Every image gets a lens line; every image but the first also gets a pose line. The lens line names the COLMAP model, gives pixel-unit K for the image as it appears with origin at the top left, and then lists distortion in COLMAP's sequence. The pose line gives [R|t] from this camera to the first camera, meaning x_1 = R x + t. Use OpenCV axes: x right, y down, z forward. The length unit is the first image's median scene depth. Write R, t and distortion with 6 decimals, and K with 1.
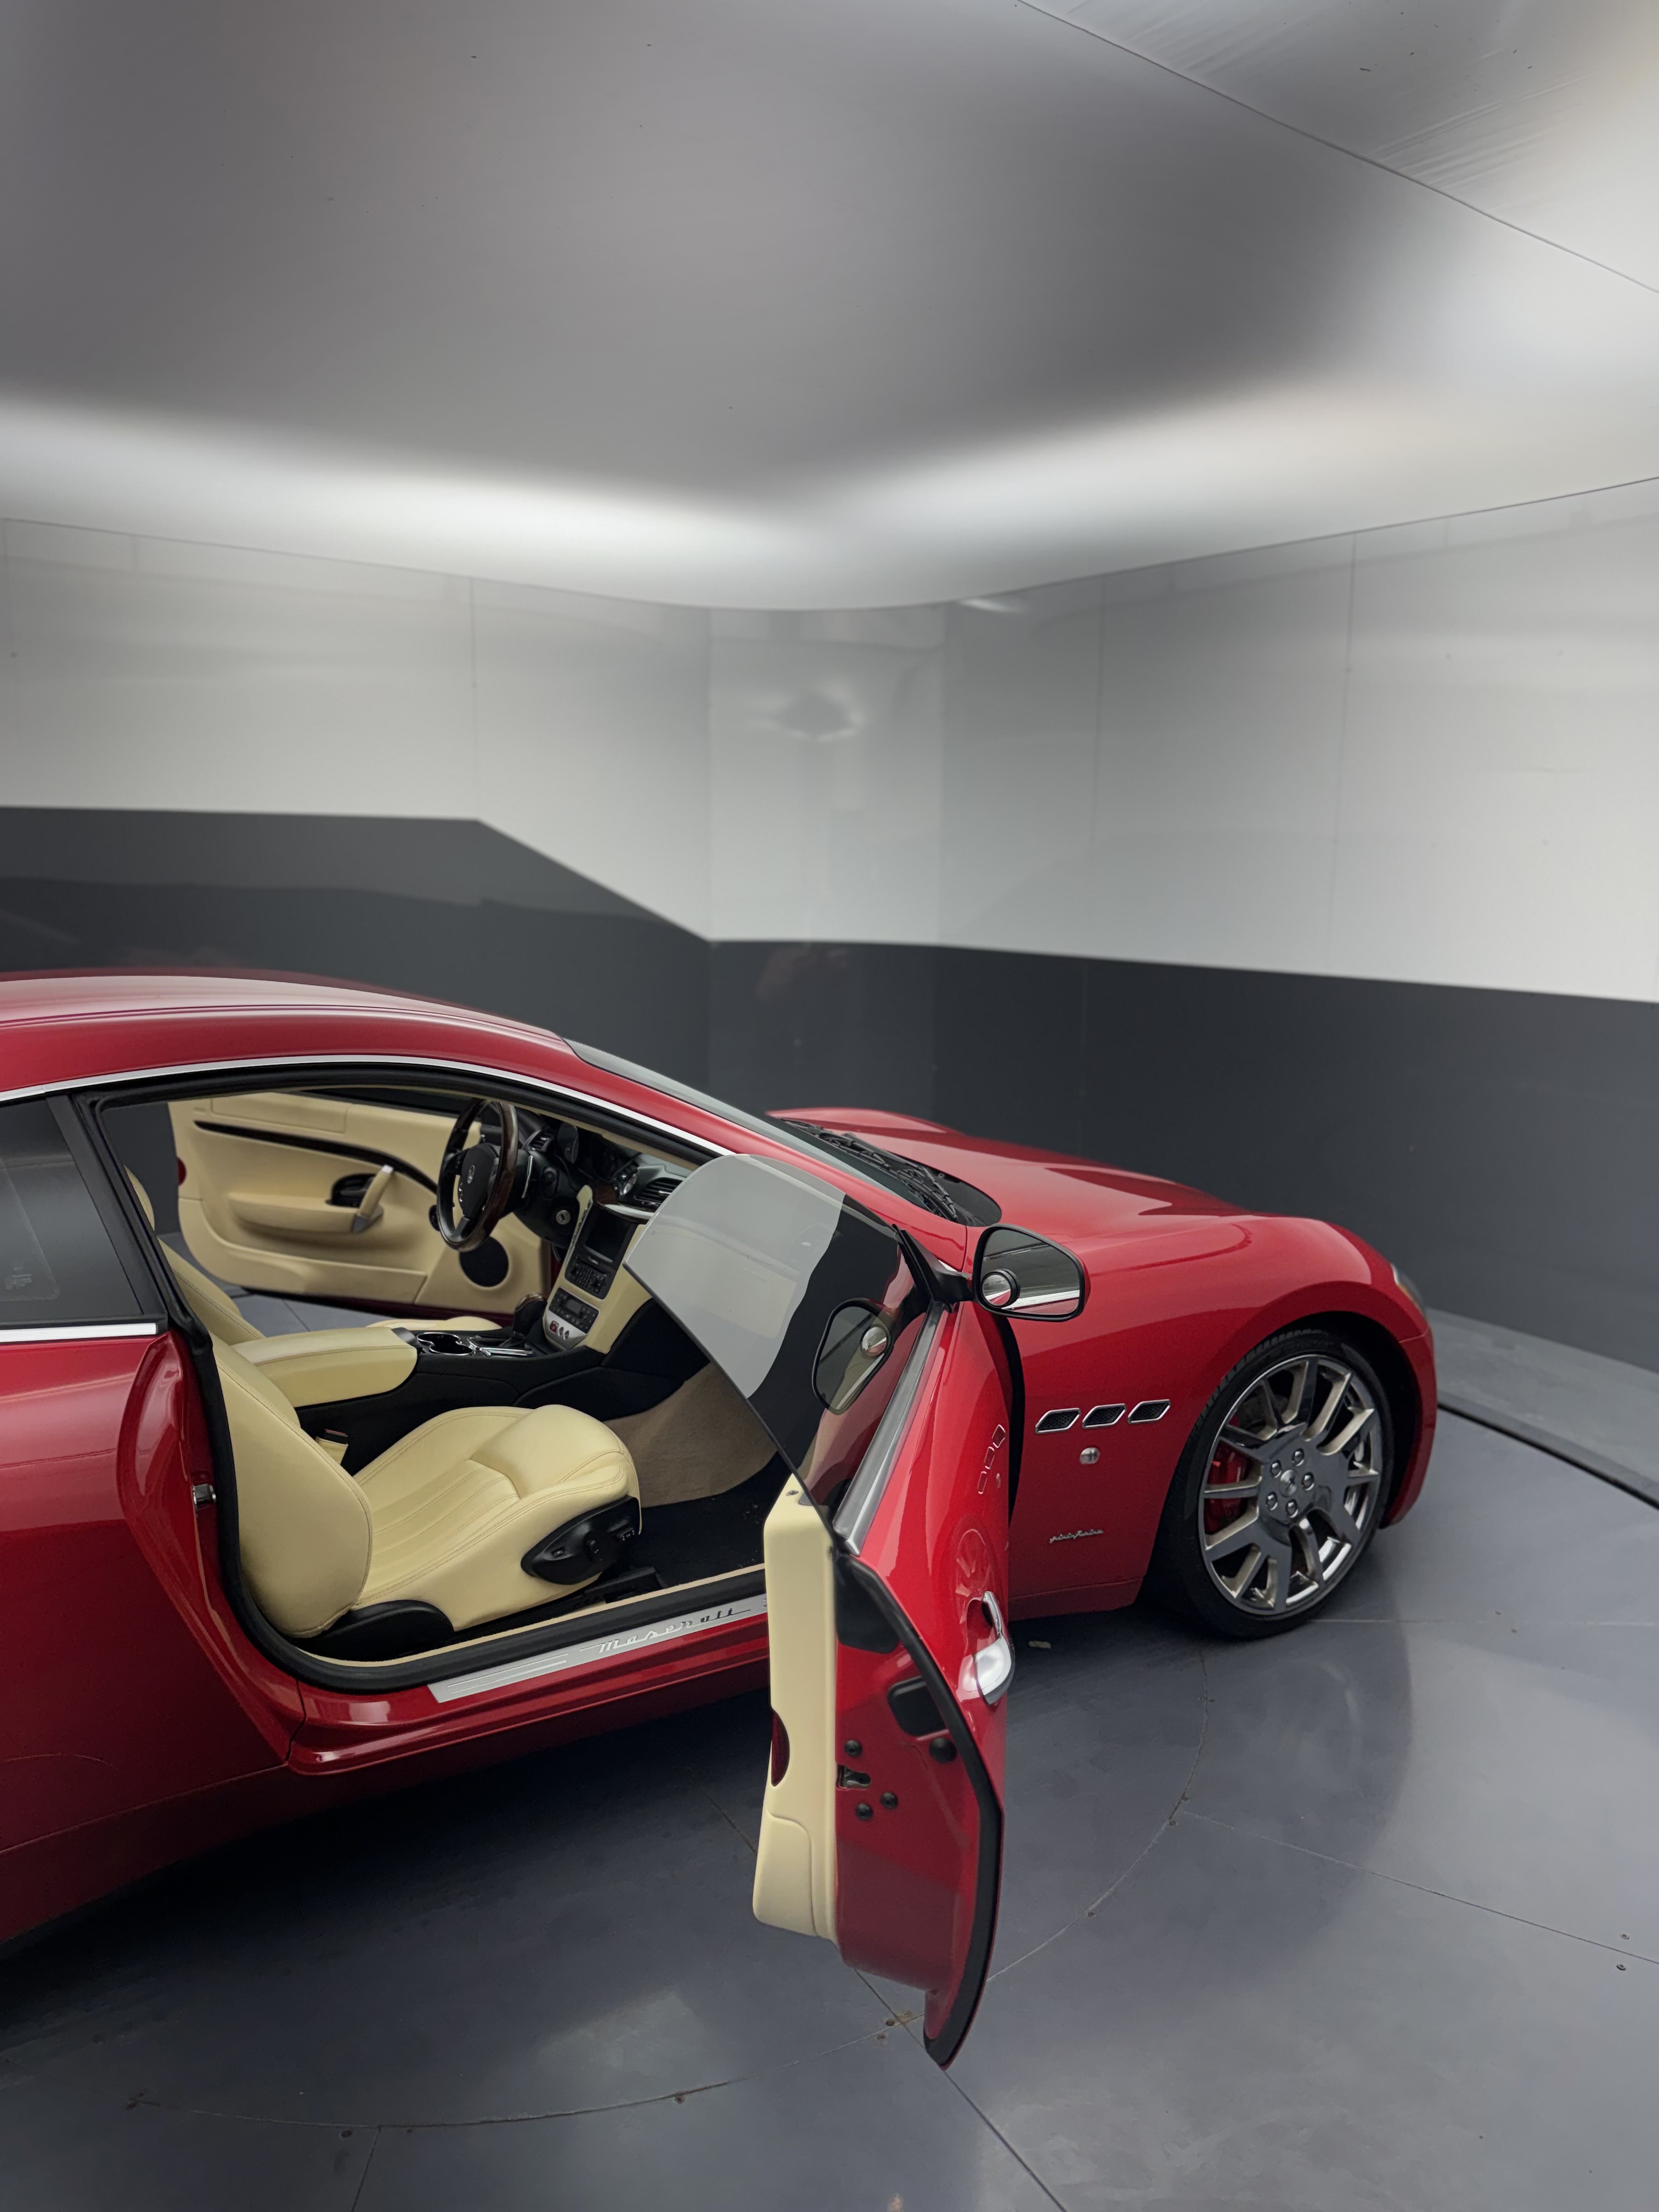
lens RADIAL K [[1545.1, 0, 816.2], [0, 1545.1, 1112.5], [0, 0, 1]] dist [0.141795, -0.201051]
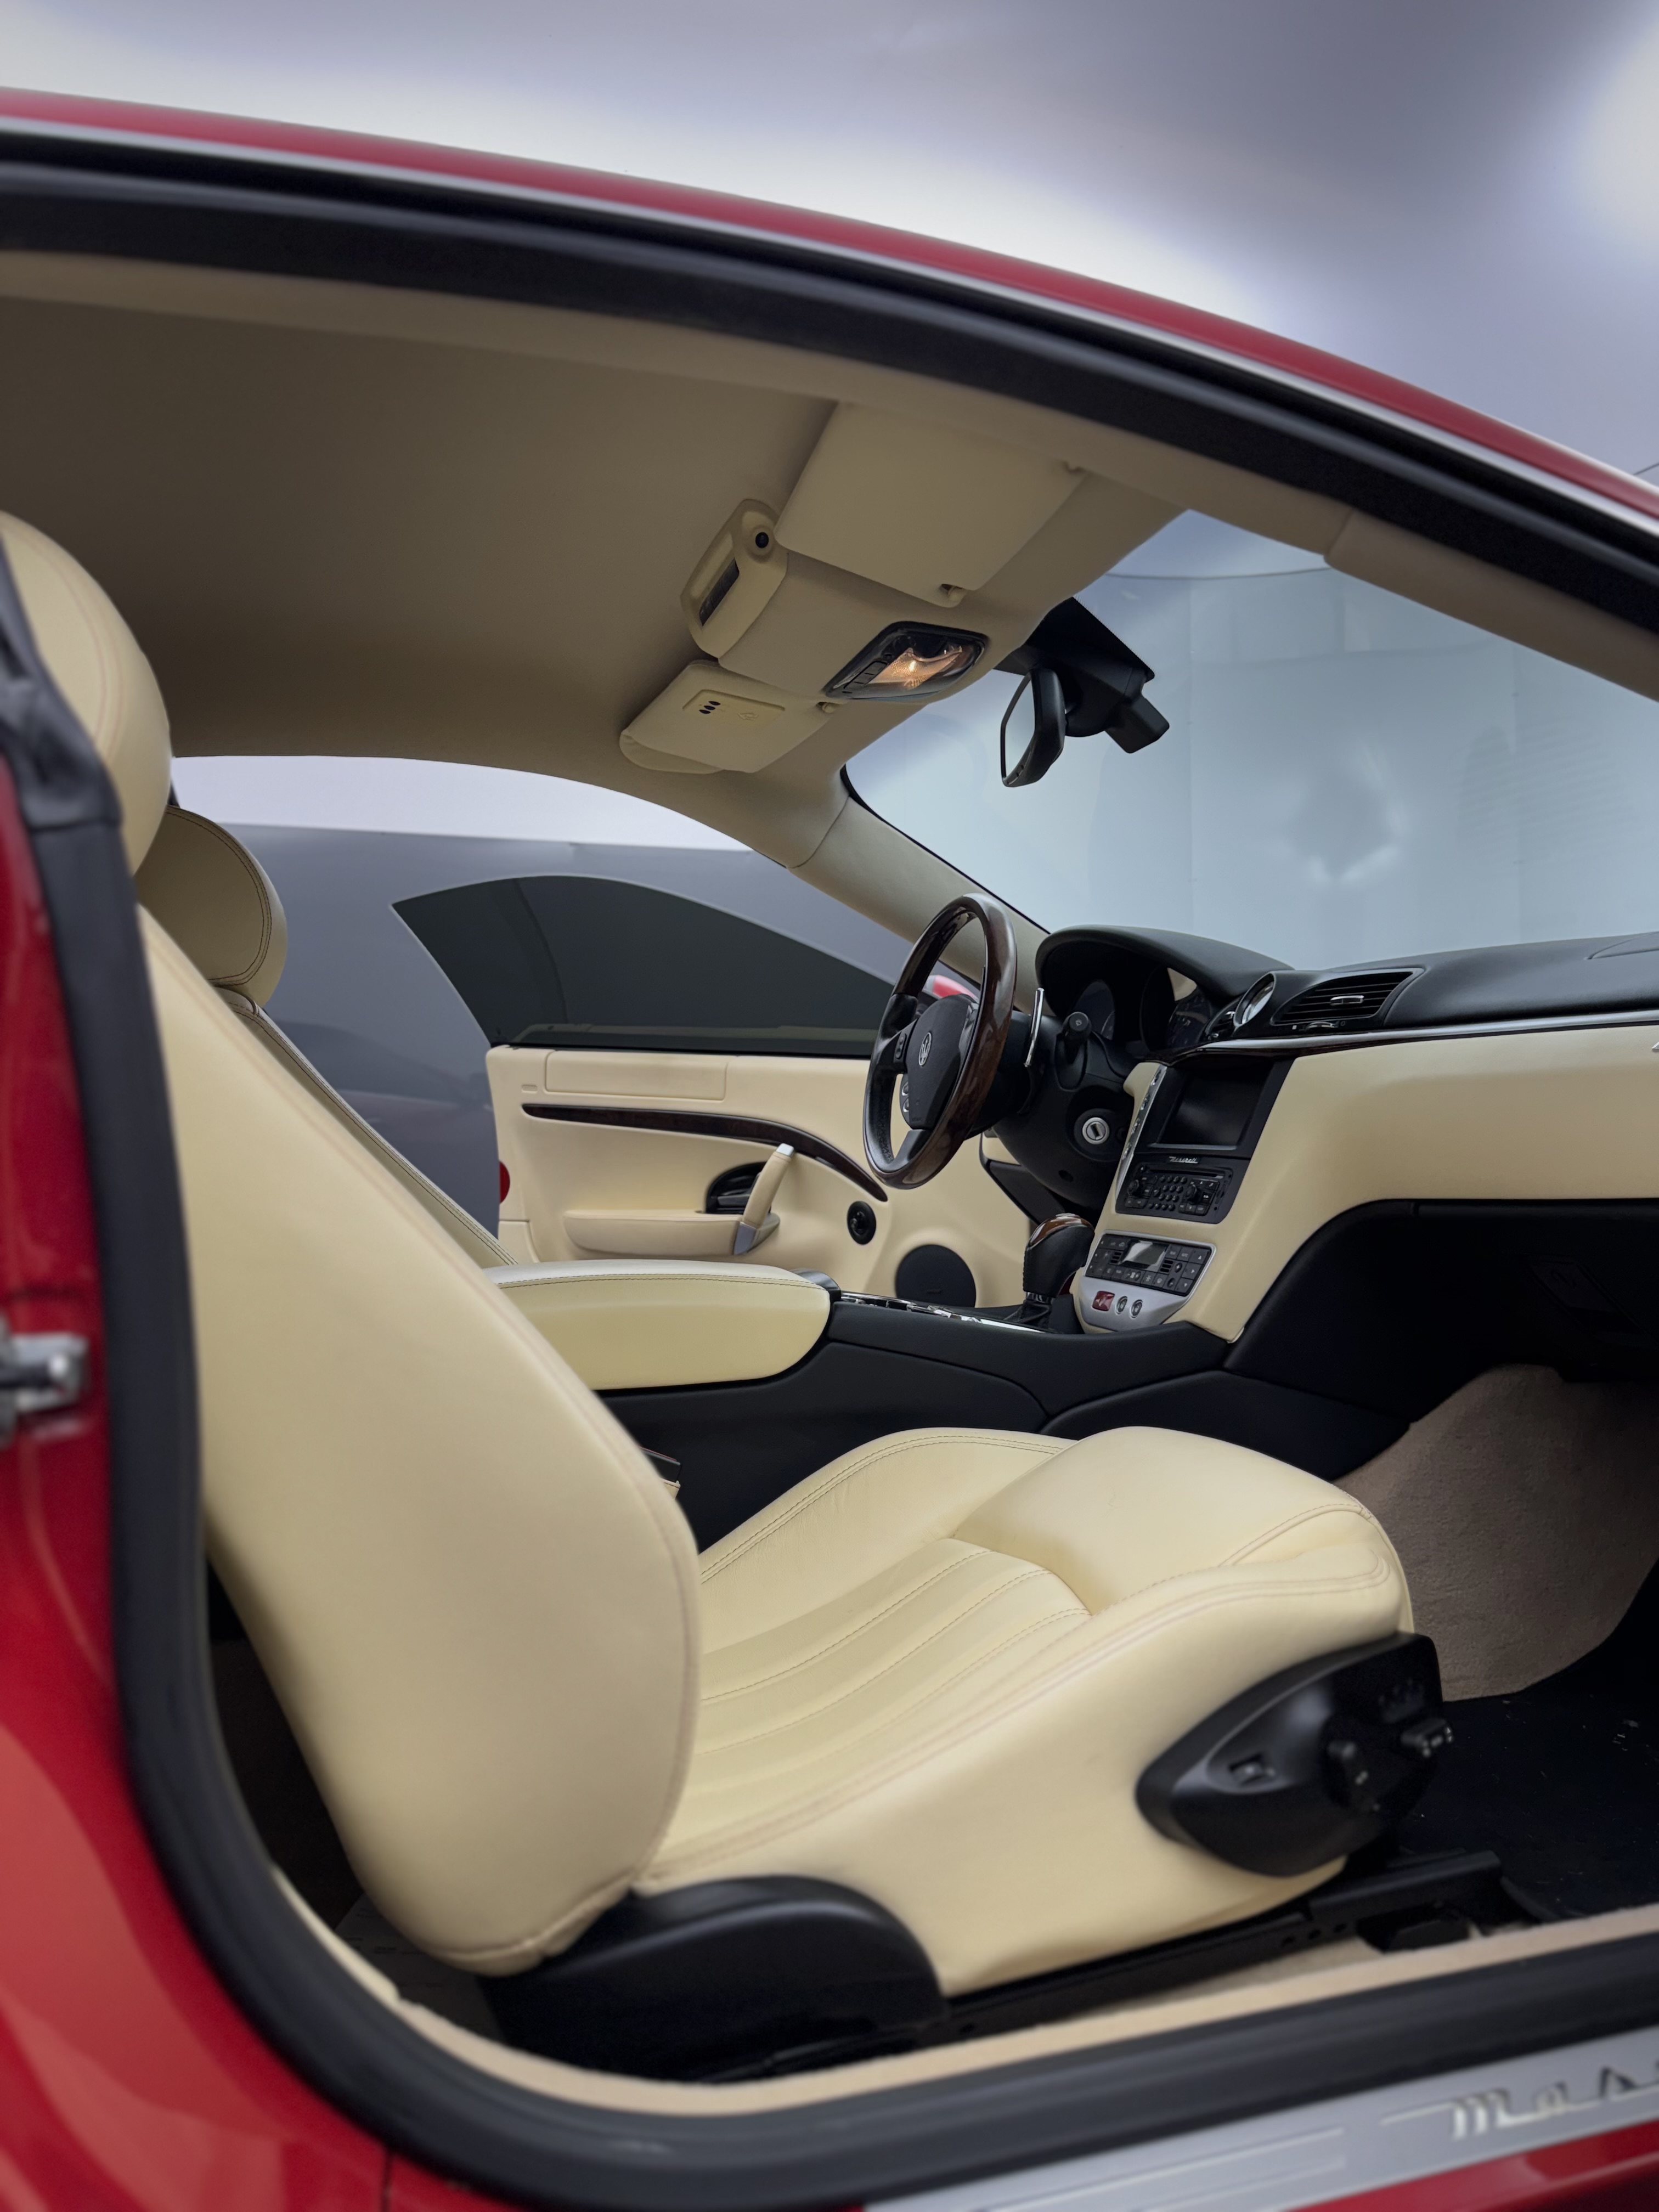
lens RADIAL K [[1545.1, 0, 816.2], [0, 1545.1, 1112.5], [0, 0, 1]] dist [0.141795, -0.201051]
pose [[0.966789, -0.035368, -0.253118, -0.135097], [-0.006945, 0.986377, -0.164353, 0.165270], [0.255482, 0.160652, 0.953373, 0.527658]]
